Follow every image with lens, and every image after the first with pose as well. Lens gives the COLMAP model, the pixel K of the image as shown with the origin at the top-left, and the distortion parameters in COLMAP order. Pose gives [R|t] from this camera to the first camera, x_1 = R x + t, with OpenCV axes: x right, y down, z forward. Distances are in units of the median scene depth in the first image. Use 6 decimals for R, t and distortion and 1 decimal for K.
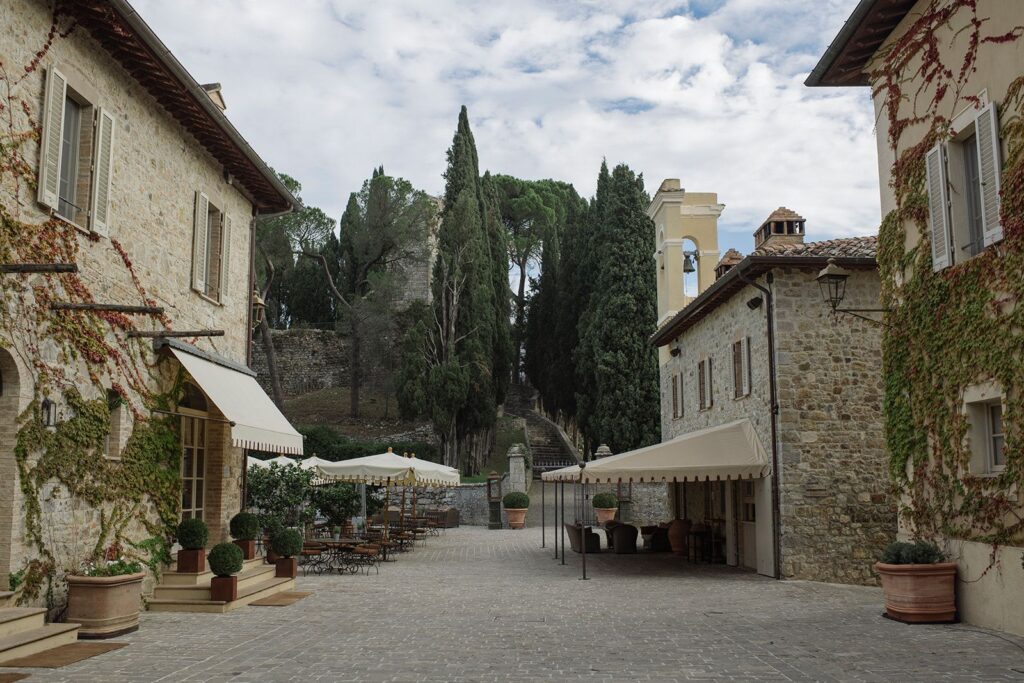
lens RADIAL K [[1080.1, 0, 511.7], [0, 1080.1, 326.2], [0, 0, 1]] dist [-0.034530, -0.027977]
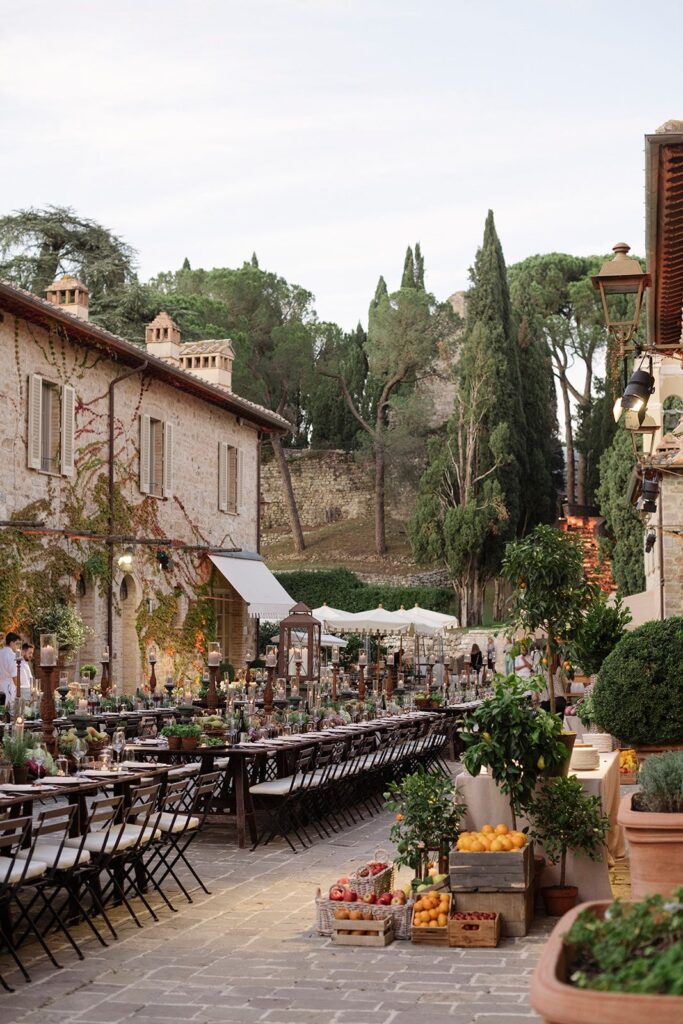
lens RADIAL K [[1659.9, 0, 341.5], [0, 1659.9, 512.0], [0, 0, 1]] dist [-0.047389, -0.105657]
pose [[0.980684, -0.008394, -0.195419, 0.308474], [0.024760, 0.996369, 0.081456, -0.209433], [0.194026, -0.084721, 0.977331, -1.175839]]
